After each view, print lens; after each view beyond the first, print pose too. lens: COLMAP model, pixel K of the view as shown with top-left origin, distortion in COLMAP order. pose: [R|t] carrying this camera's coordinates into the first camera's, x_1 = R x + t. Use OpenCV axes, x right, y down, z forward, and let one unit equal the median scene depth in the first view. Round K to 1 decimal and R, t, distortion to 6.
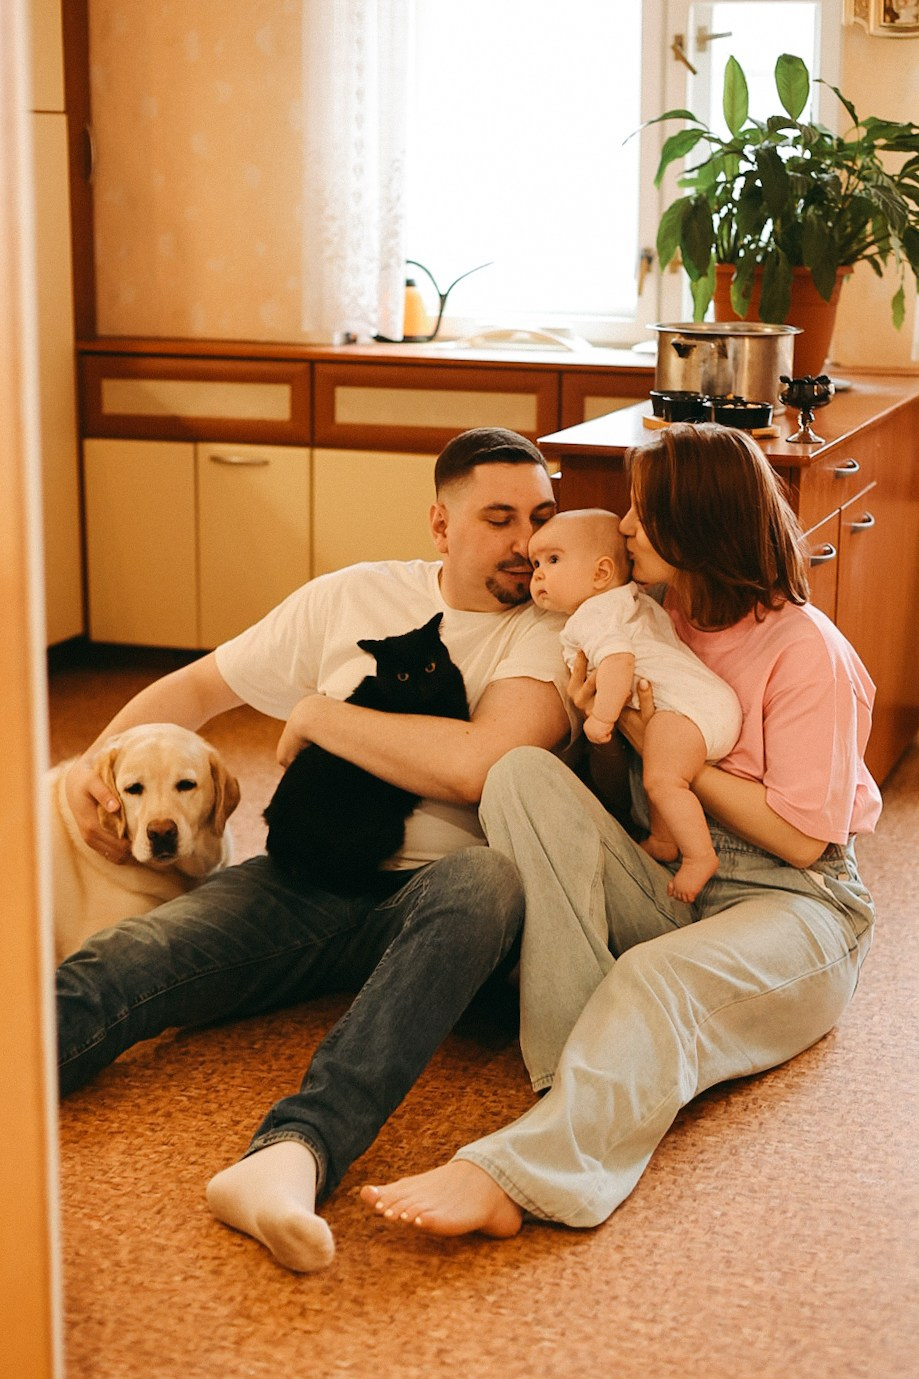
lens RADIAL K [[2396.0, 0, 528.3], [0, 2396.0, 634.9], [0, 0, 1]] dist [-0.027291, 0.030712]
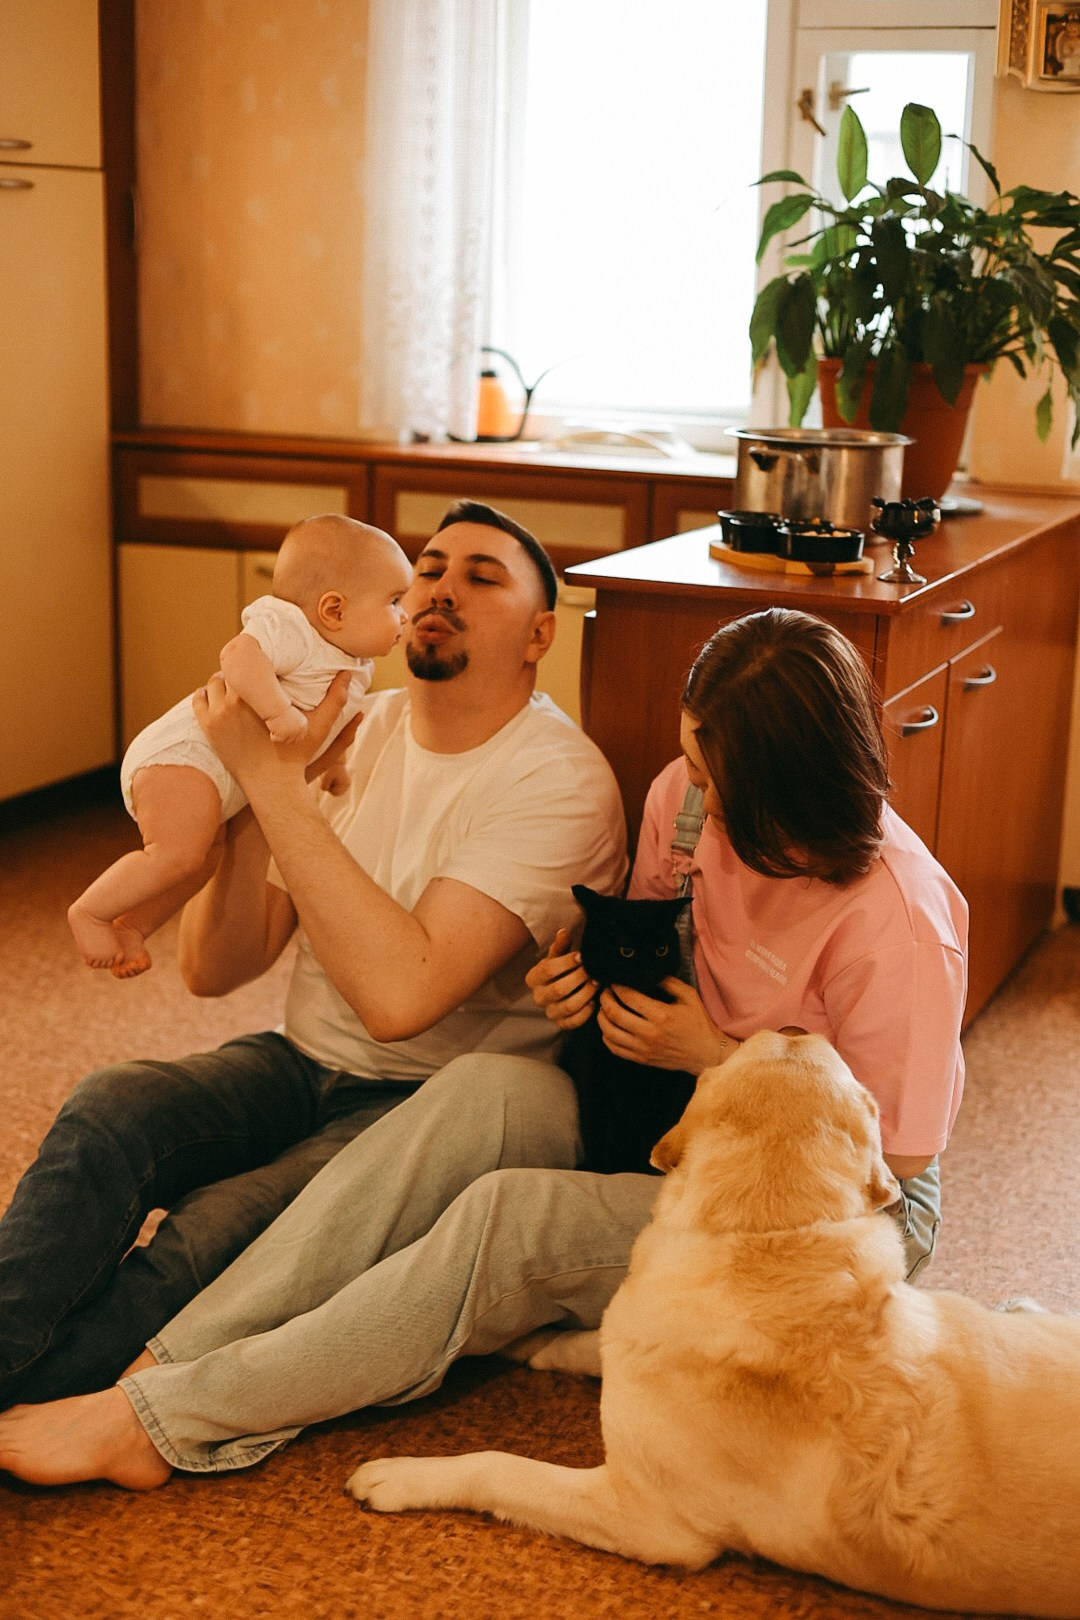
lens RADIAL K [[2382.7, 0, 546.8], [0, 2382.7, 816.1], [0, 0, 1]] dist [0.000864, -0.100128]
pose [[0.996836, 0.034809, -0.071453, 0.047718], [-0.032261, 0.998812, 0.036511, -0.022780], [0.072639, -0.034090, 0.996775, 0.160601]]
